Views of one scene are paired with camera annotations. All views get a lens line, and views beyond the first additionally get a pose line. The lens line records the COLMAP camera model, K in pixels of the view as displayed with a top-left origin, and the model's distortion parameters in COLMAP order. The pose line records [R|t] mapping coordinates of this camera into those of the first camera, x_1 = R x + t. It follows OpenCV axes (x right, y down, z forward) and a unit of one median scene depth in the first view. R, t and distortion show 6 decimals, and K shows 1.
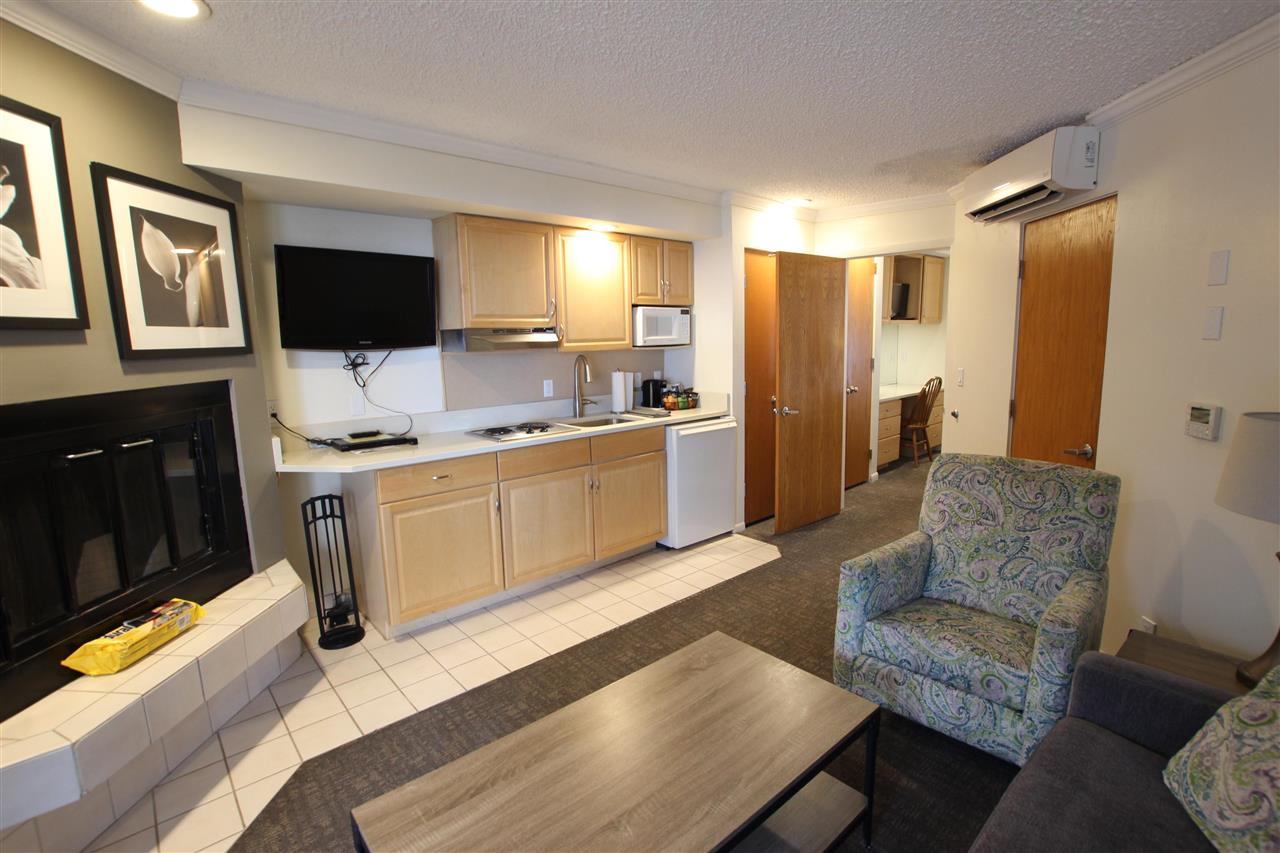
lens RADIAL K [[593.1, 0, 644.1], [0, 593.1, 428.1], [0, 0, 1]] dist [-0.037686, 0.006048]
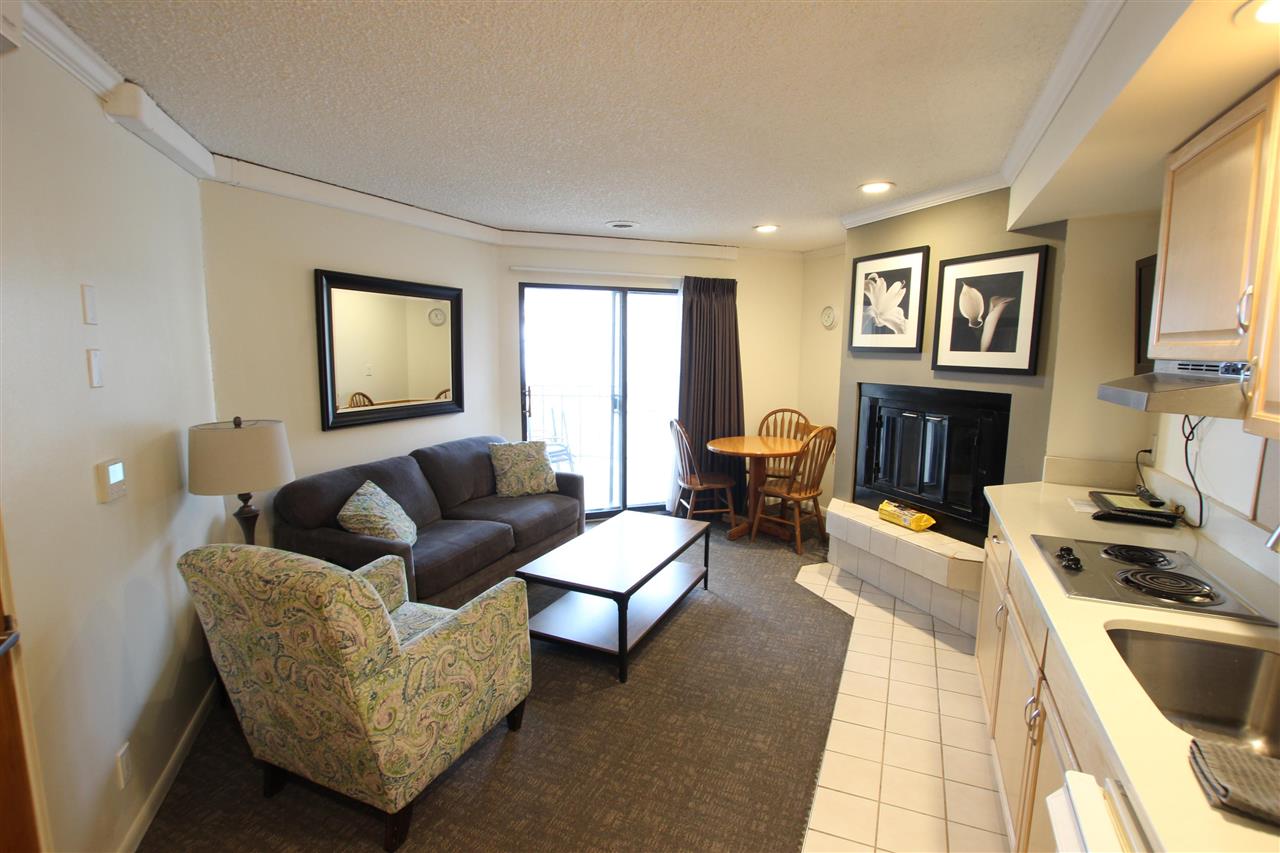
lens RADIAL K [[593.1, 0, 644.1], [0, 593.1, 428.1], [0, 0, 1]] dist [-0.037686, 0.006048]
pose [[-0.916324, 0.067974, -0.394625, 0.597949], [-0.050736, 0.957837, 0.282797, -0.389950], [0.397209, 0.279155, -0.874241, 2.147714]]
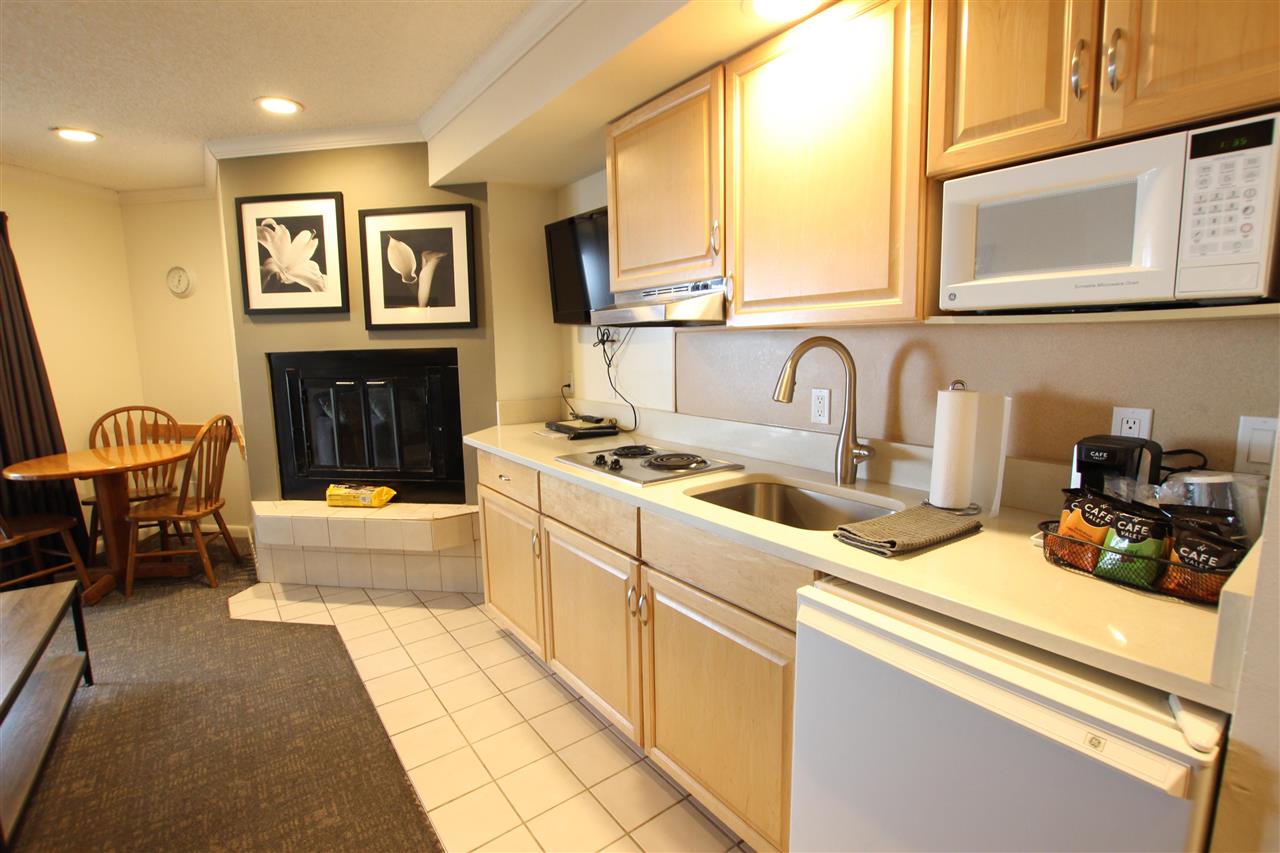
lens RADIAL K [[593.1, 0, 644.1], [0, 593.1, 428.1], [0, 0, 1]] dist [-0.037686, 0.006048]
pose [[-0.096333, 0.161760, -0.982117, 0.653373], [-0.137031, 0.975155, 0.174055, -0.231100], [0.985871, 0.151348, -0.071774, 1.821511]]
